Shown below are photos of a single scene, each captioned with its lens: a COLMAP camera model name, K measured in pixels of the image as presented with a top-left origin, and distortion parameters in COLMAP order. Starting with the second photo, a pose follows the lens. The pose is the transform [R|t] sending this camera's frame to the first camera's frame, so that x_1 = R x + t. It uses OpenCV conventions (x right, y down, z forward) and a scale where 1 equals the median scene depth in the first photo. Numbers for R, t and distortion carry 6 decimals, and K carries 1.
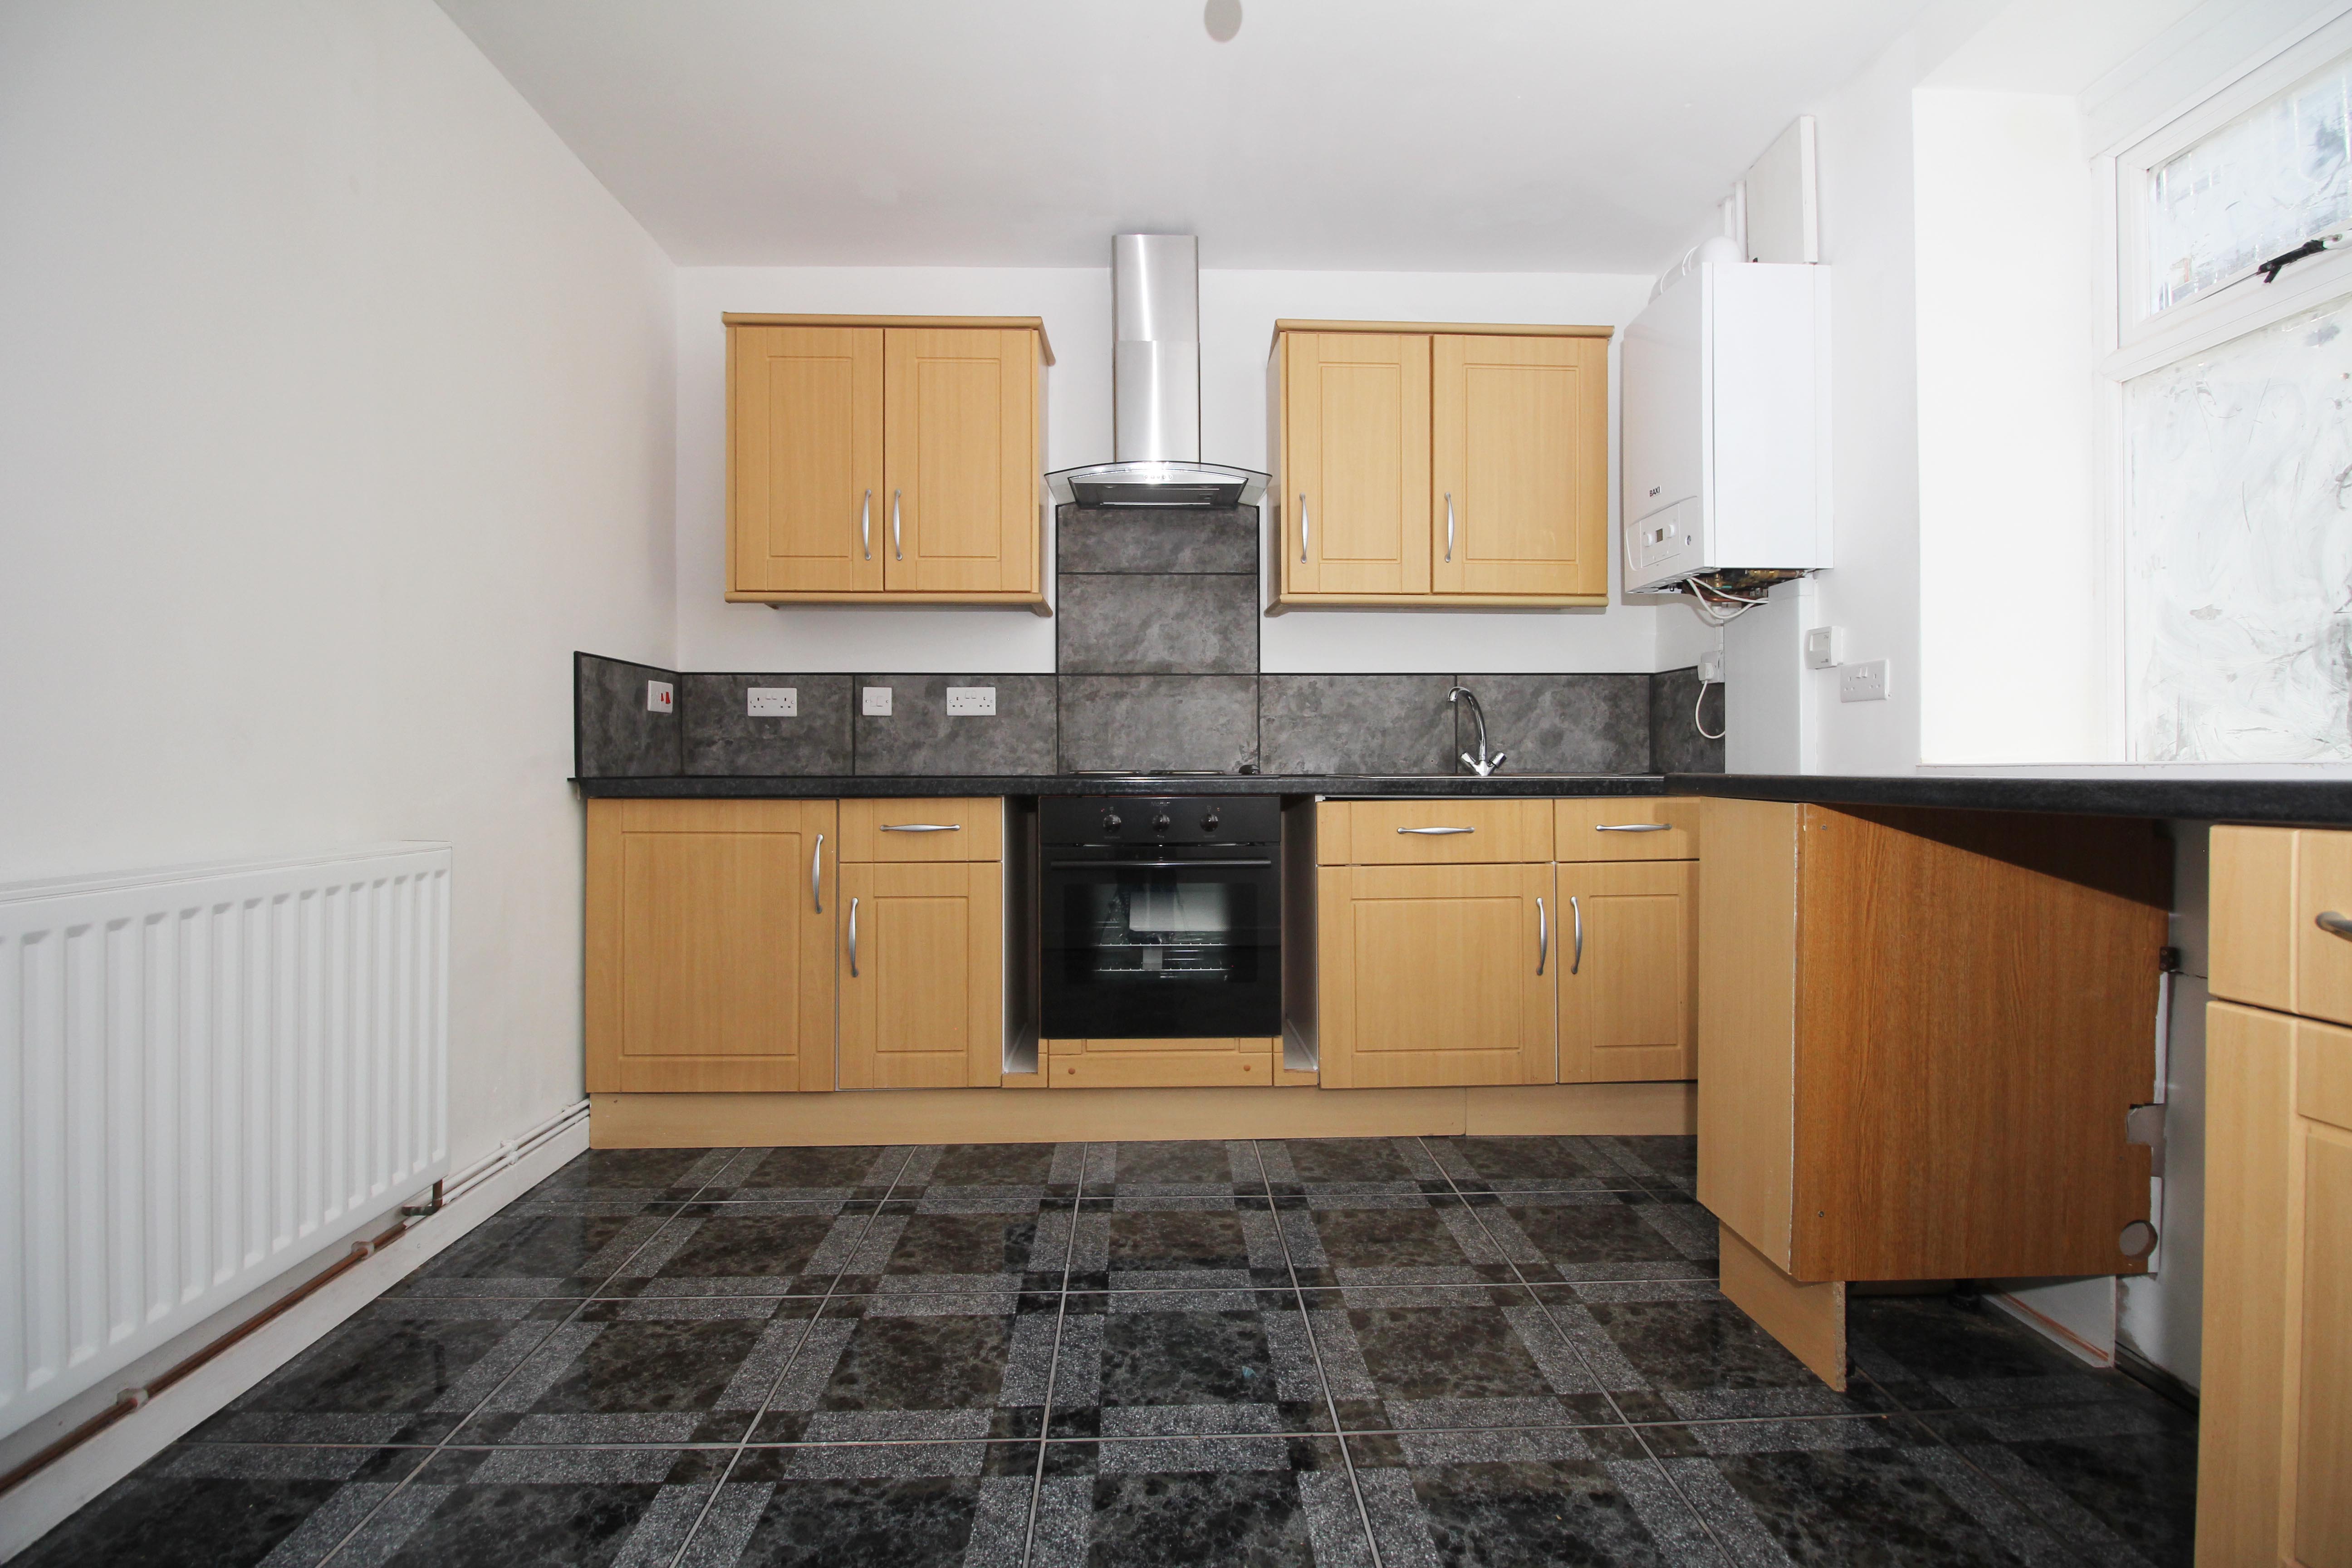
lens RADIAL K [[1077.1, 0, 1175.2], [0, 1077.1, 767.5], [0, 0, 1]] dist [-0.007706, -0.006847]
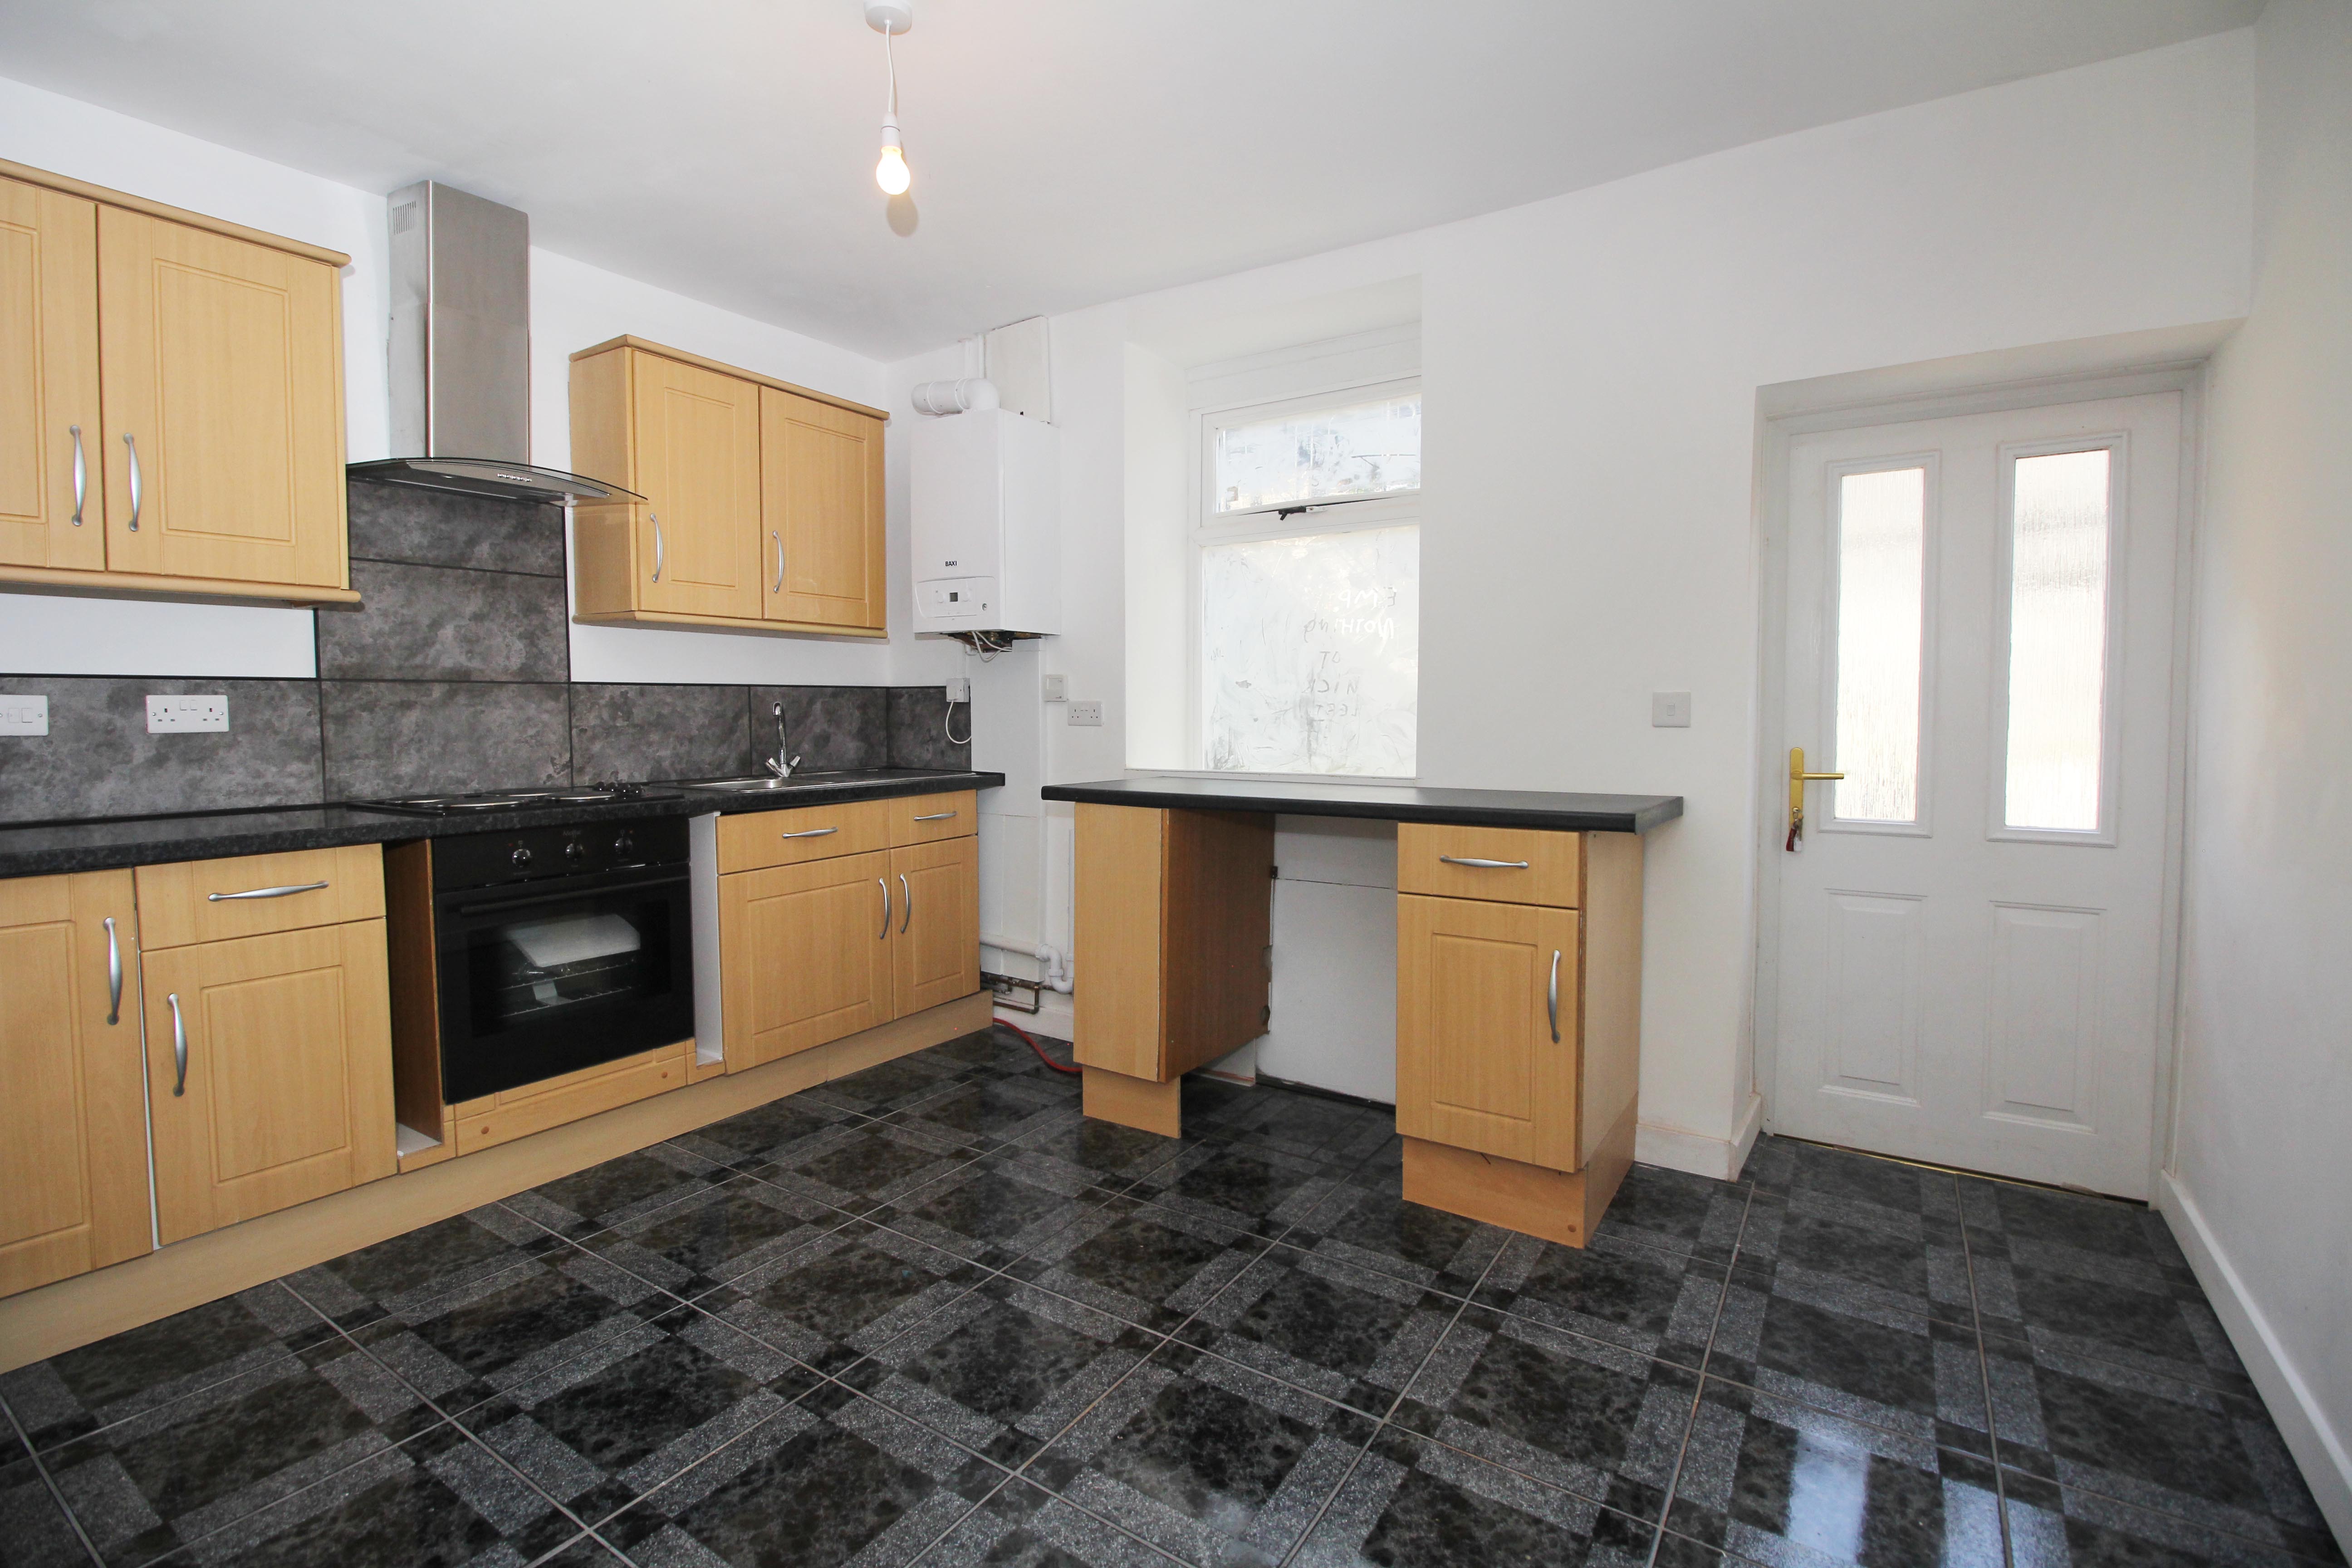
lens RADIAL K [[1077.1, 0, 1179.1], [0, 1077.1, 771.1], [0, 0, 1]] dist [-0.007706, -0.006847]
pose [[0.576266, -0.047967, 0.815853, -0.436959], [0.002402, 0.998371, 0.057001, -0.067563], [-0.817258, -0.030888, 0.575443, -0.003287]]
